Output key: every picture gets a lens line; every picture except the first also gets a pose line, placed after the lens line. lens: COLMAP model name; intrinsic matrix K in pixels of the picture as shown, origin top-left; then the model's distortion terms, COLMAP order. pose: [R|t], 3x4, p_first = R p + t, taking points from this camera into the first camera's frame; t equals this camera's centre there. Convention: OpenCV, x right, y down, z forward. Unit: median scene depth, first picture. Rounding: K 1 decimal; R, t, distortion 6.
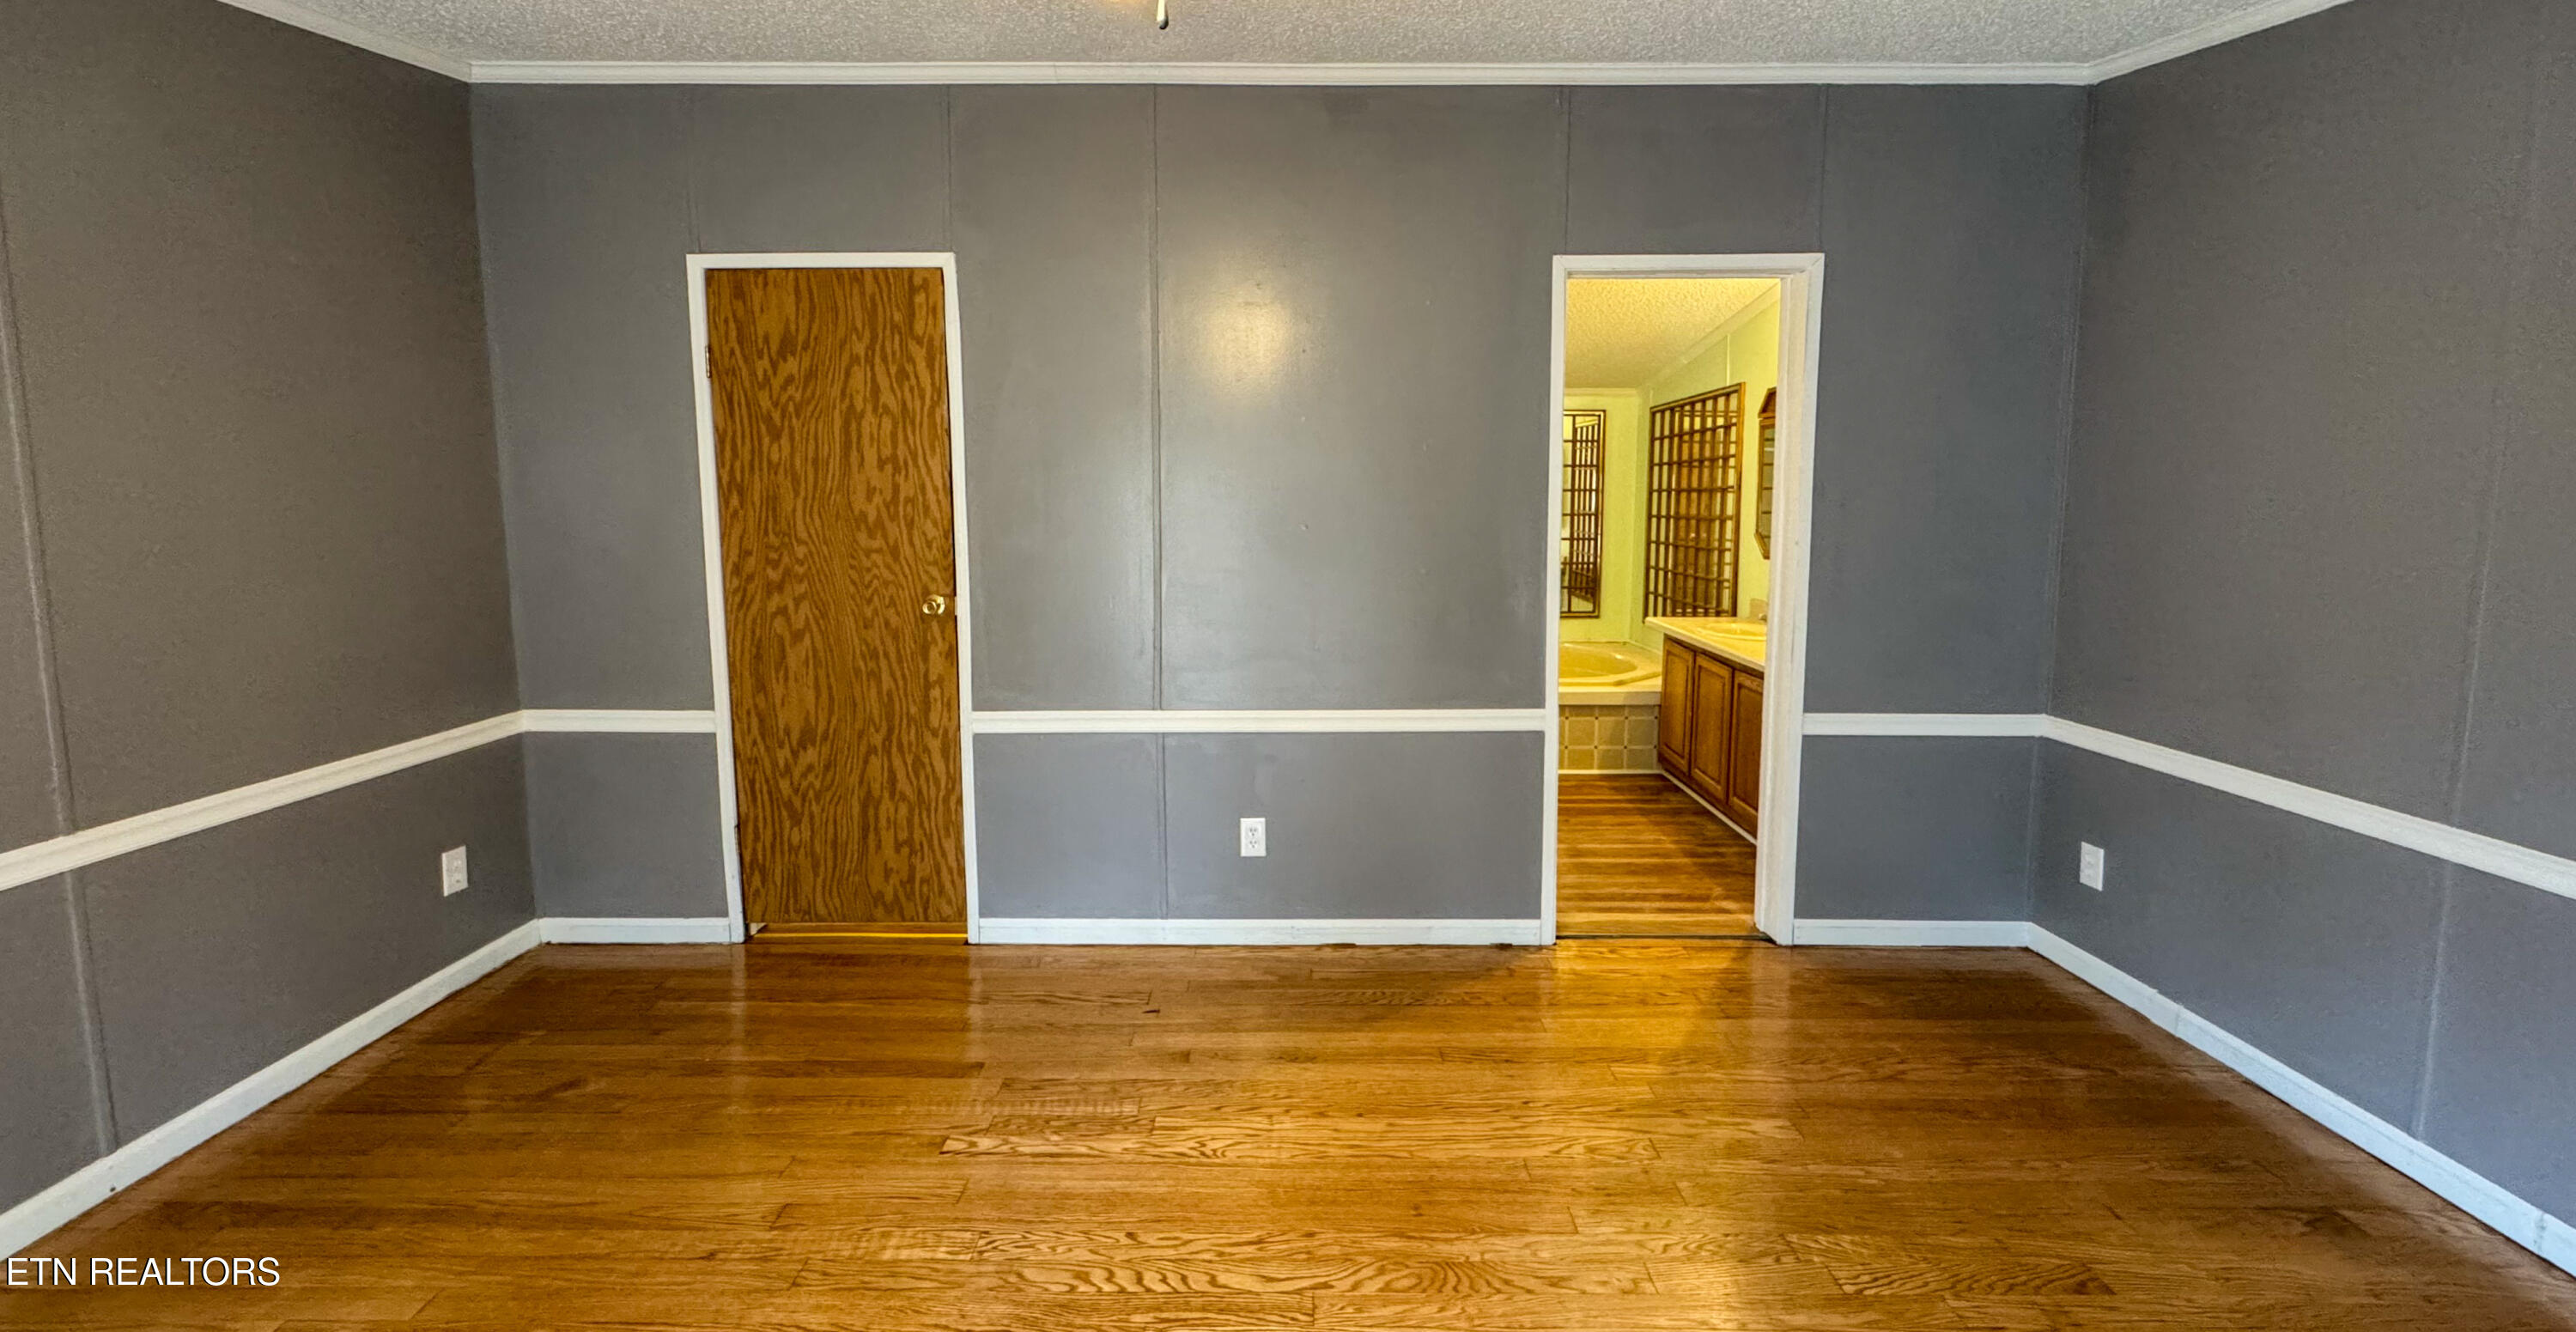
lens RADIAL K [[1064.9, 0, 1296.1], [0, 1064.9, 596.0], [0, 0, 1]] dist [0.011569, -0.000648]
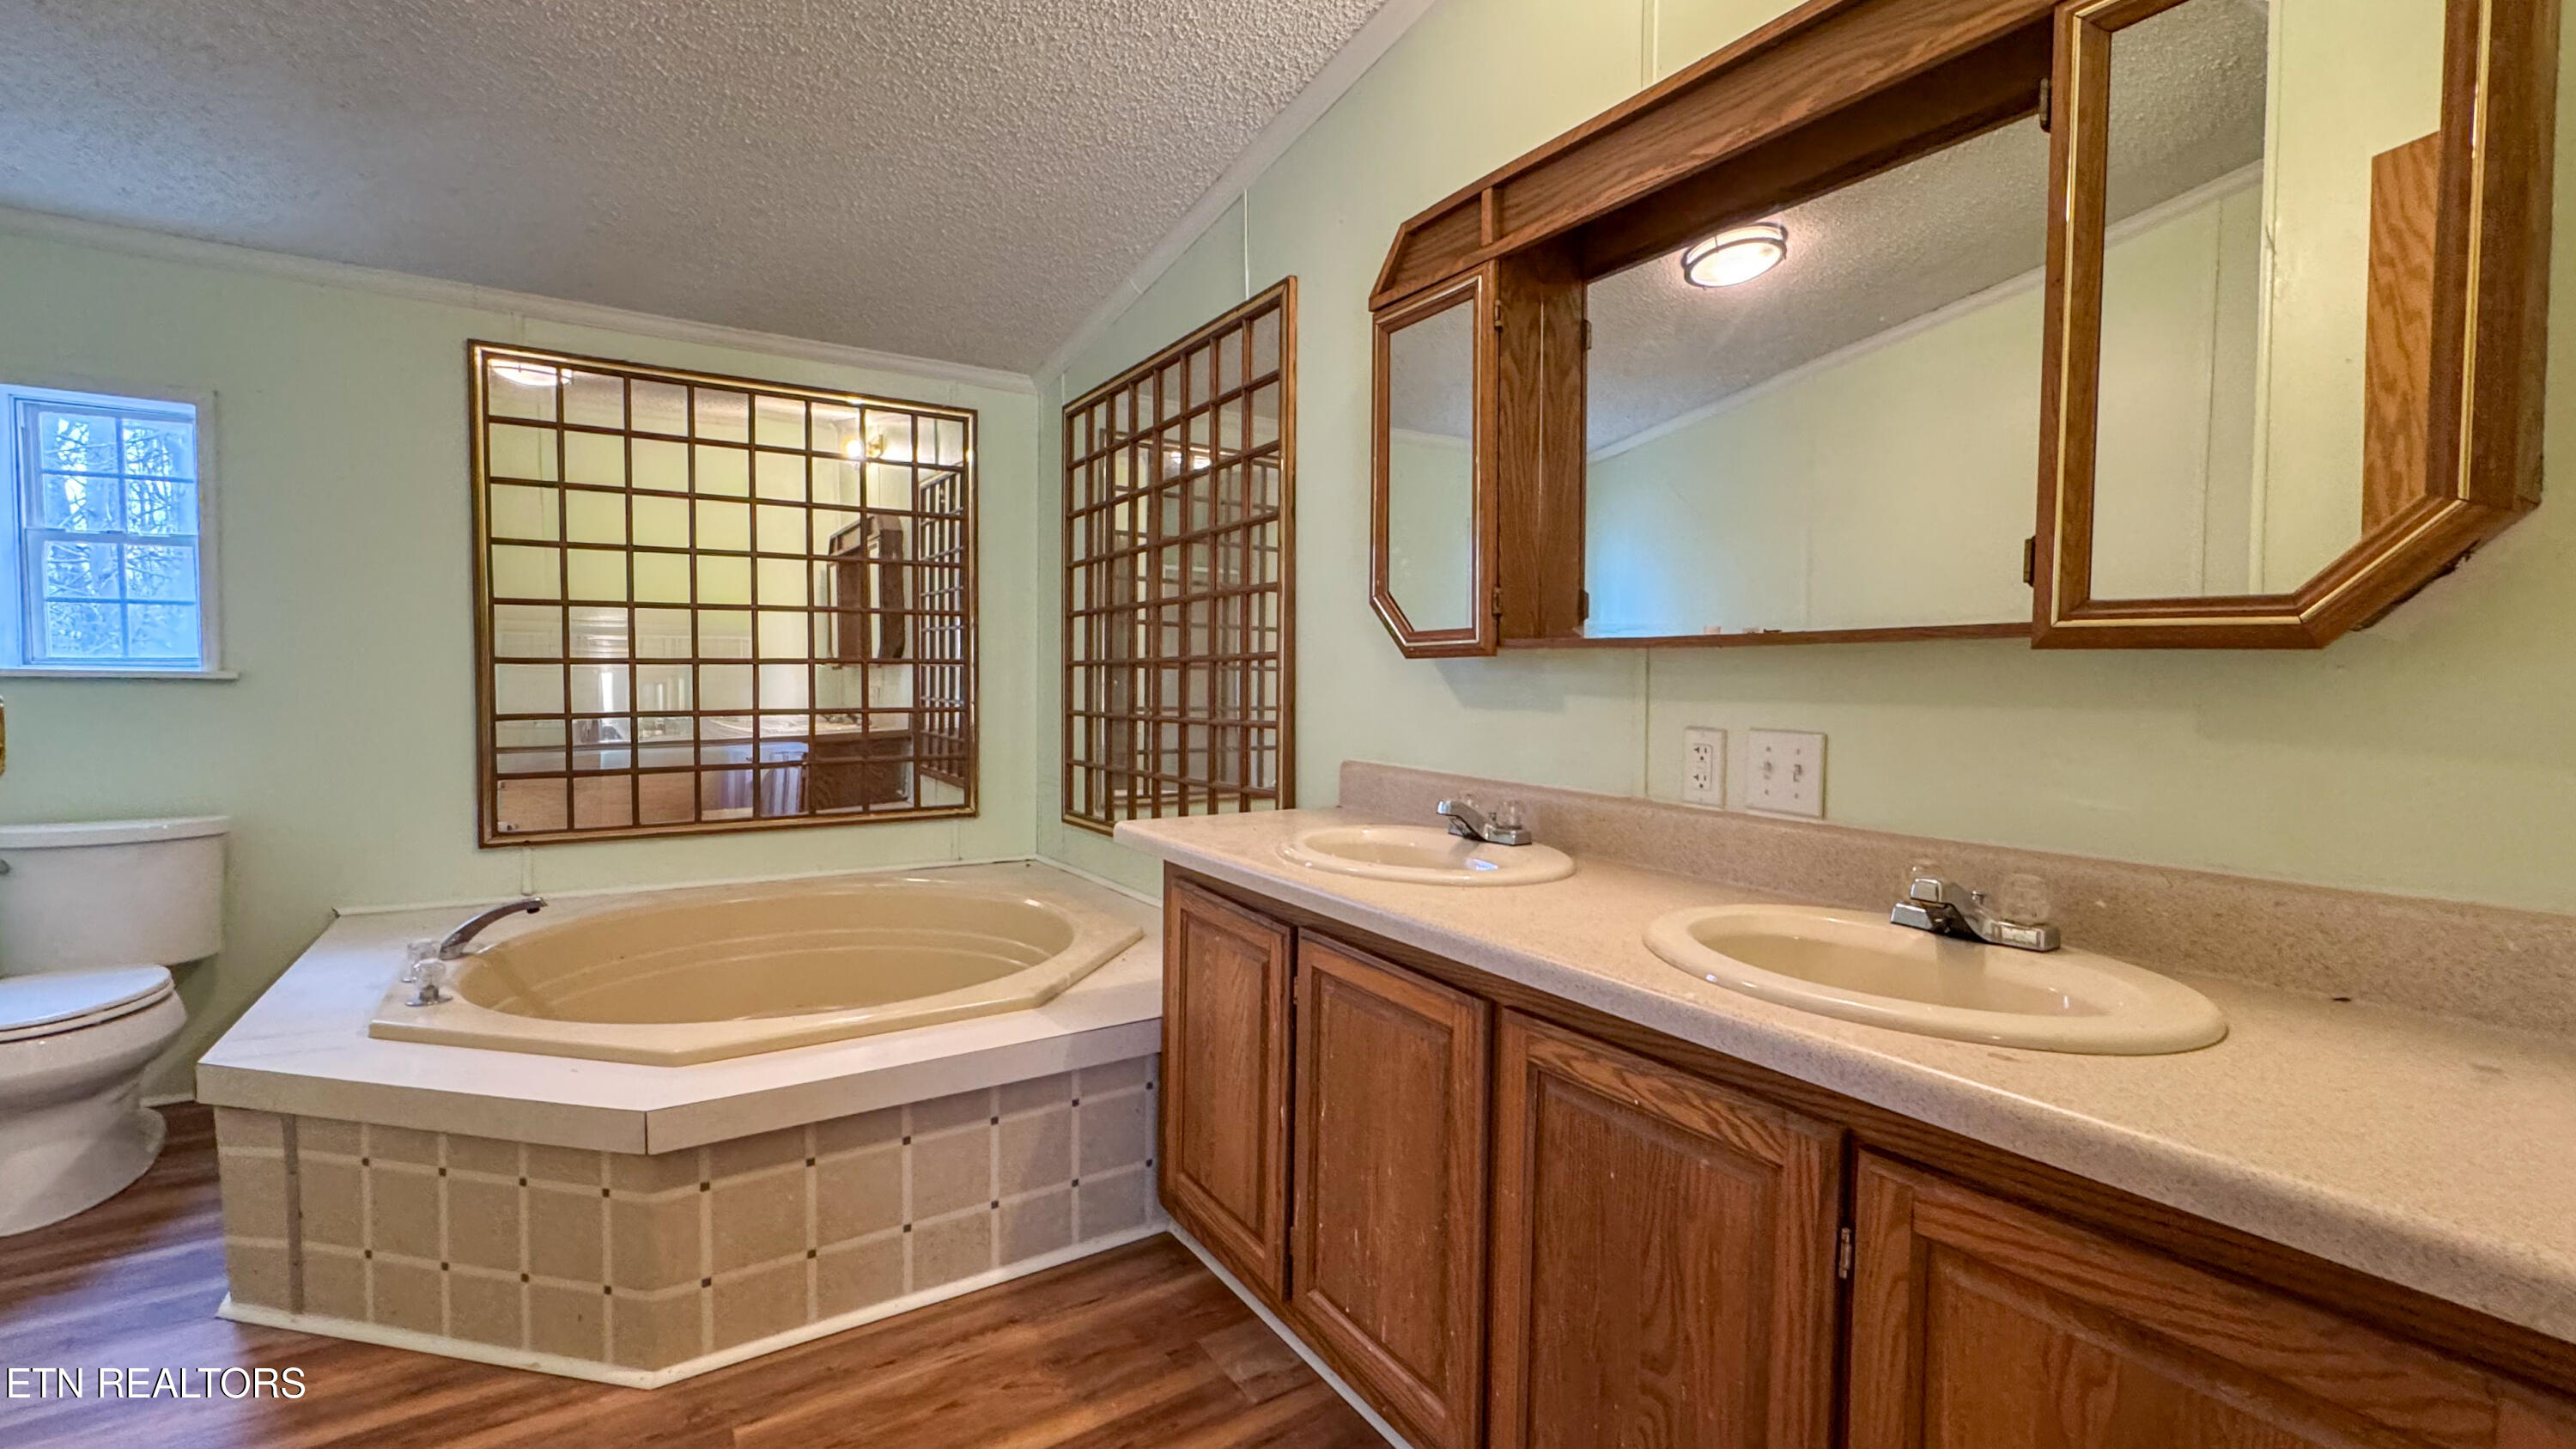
lens RADIAL K [[1062.6, 0, 1279.7], [0, 1062.6, 710.7], [0, 0, 1]] dist [-0.000350, -0.000023]
pose [[0.840137, -0.010840, 0.542266, 0.274634], [0.043606, 0.997914, -0.047611, 0.001761], [-0.540619, 0.063646, 0.838857, 1.027841]]
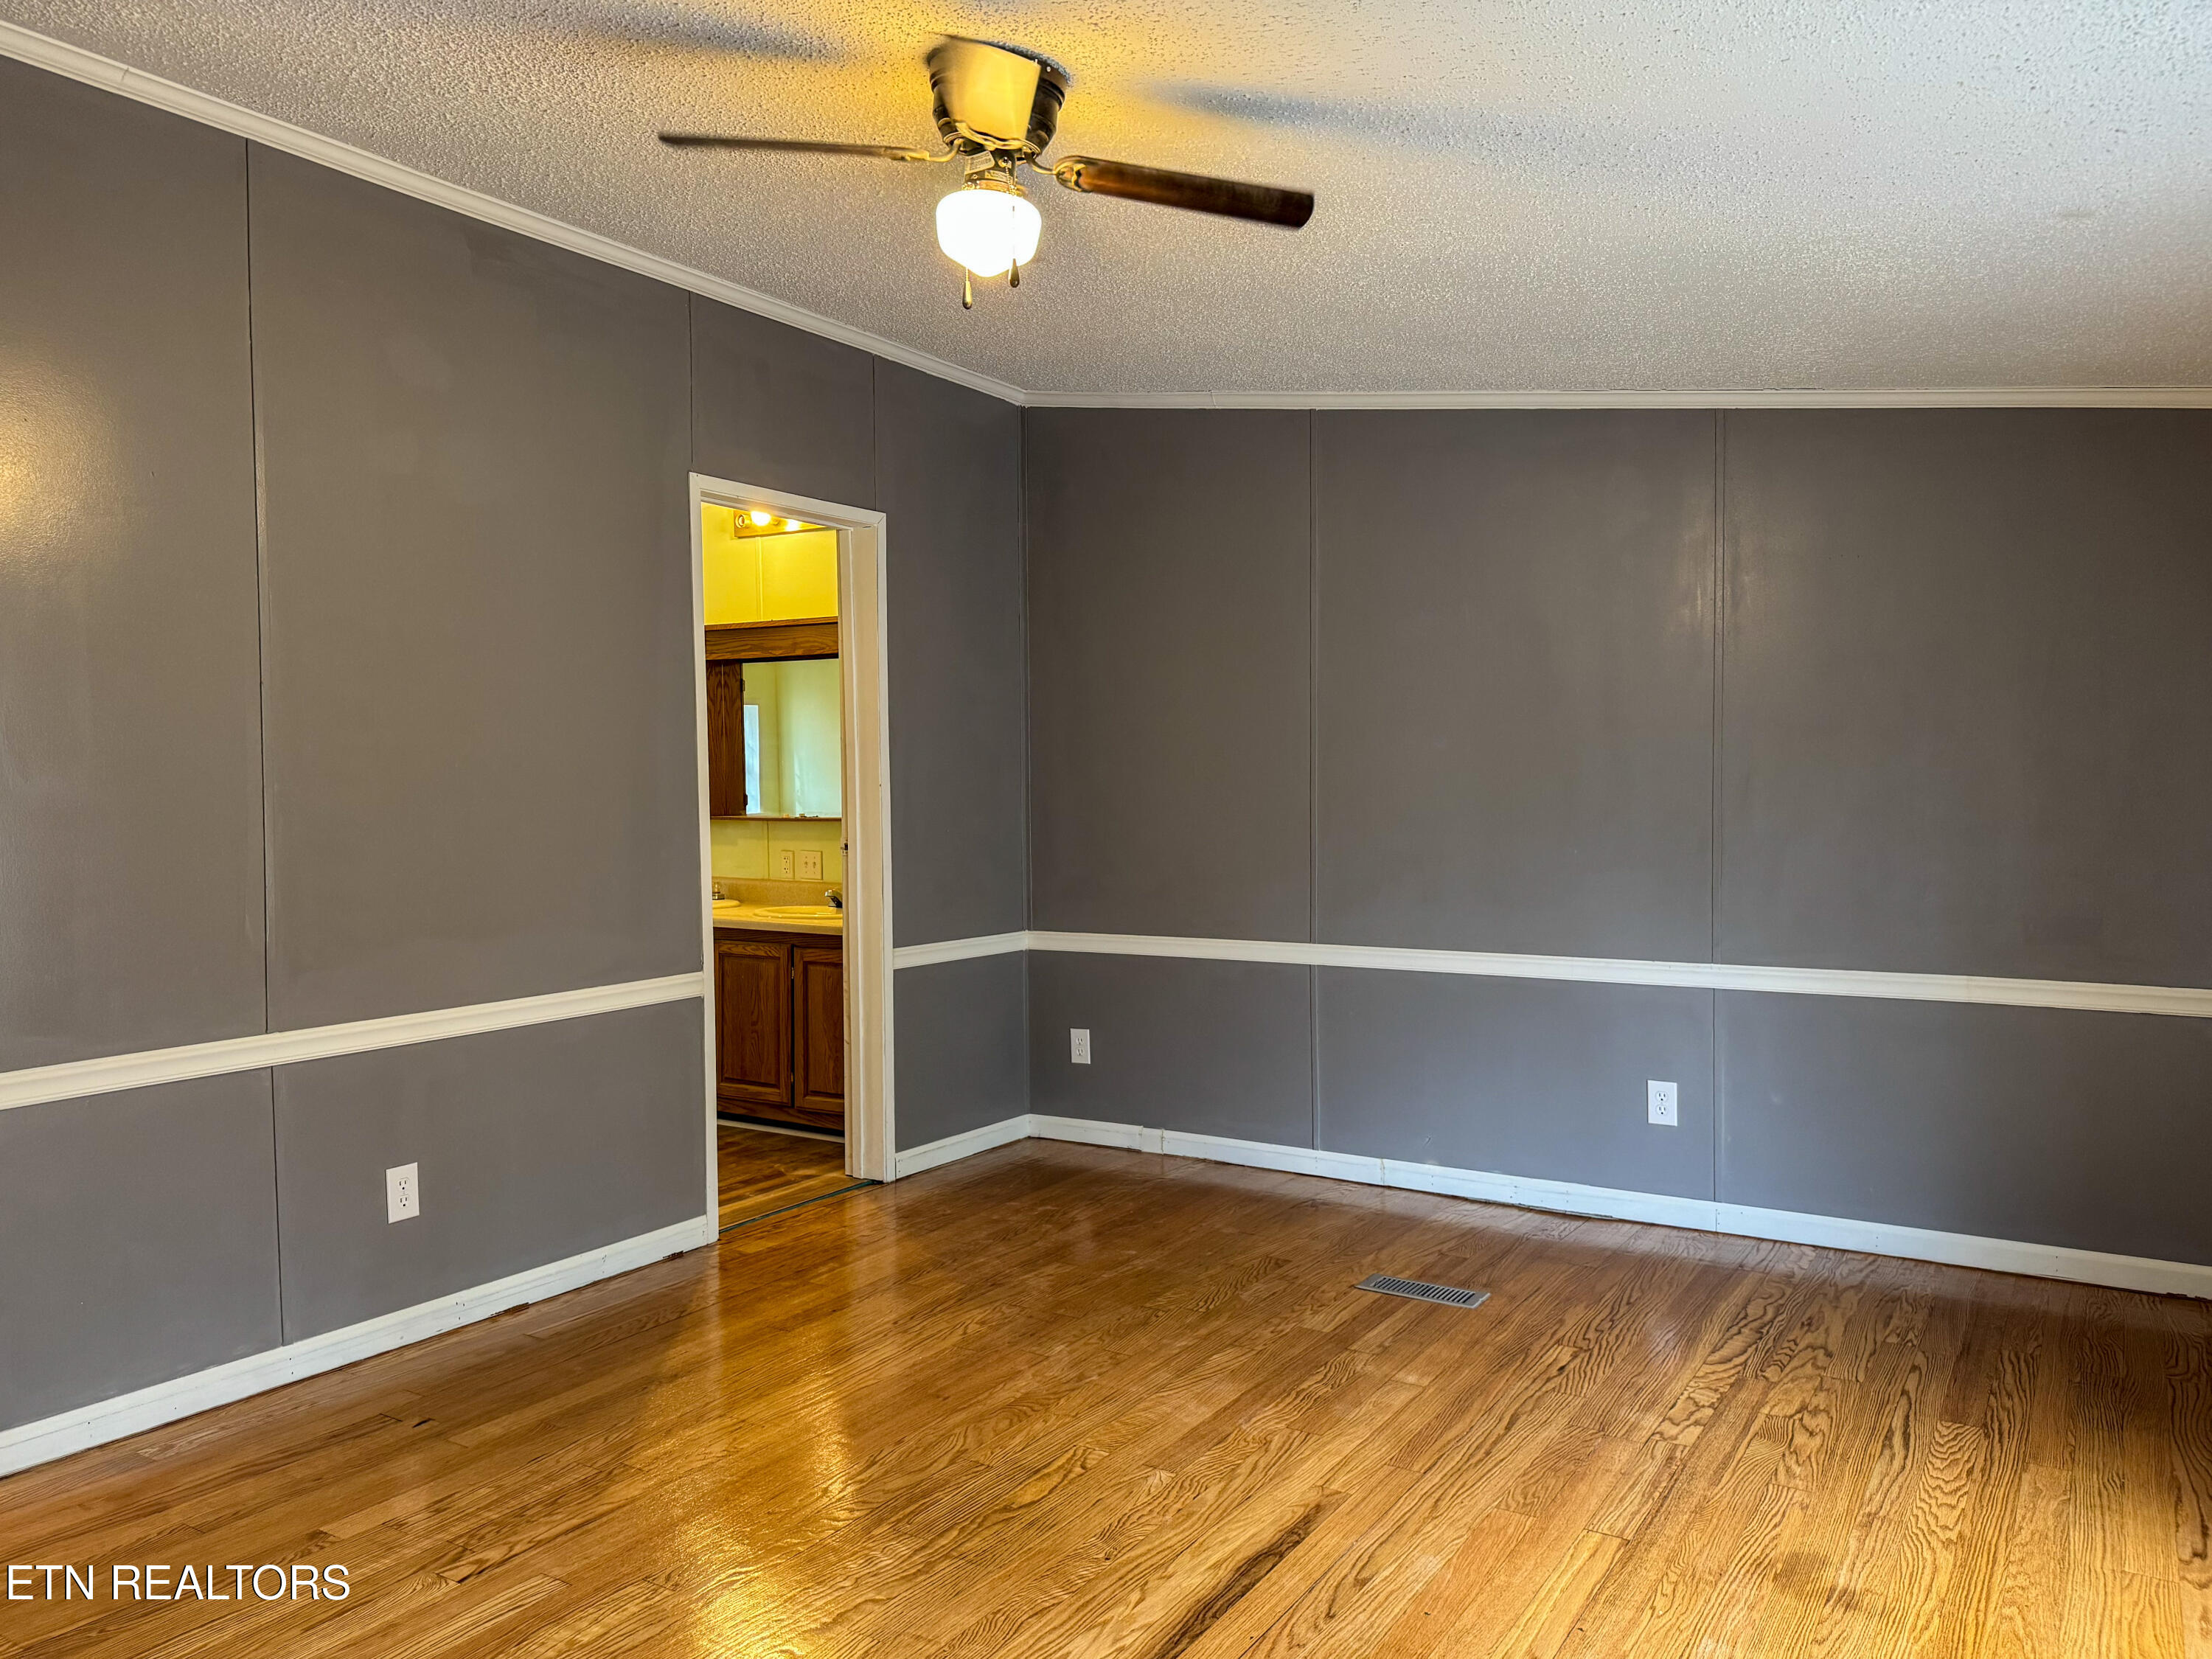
lens RADIAL K [[1595.0, 0, 1106.0], [0, 1595.0, 829.5], [0, 0, 1]] dist [0.061663, -0.002581]
pose [[0.537702, -0.029108, 0.842633, -0.703772], [0.090302, 0.995643, -0.023230, 0.048700], [-0.838285, 0.088583, 0.537988, -0.015619]]
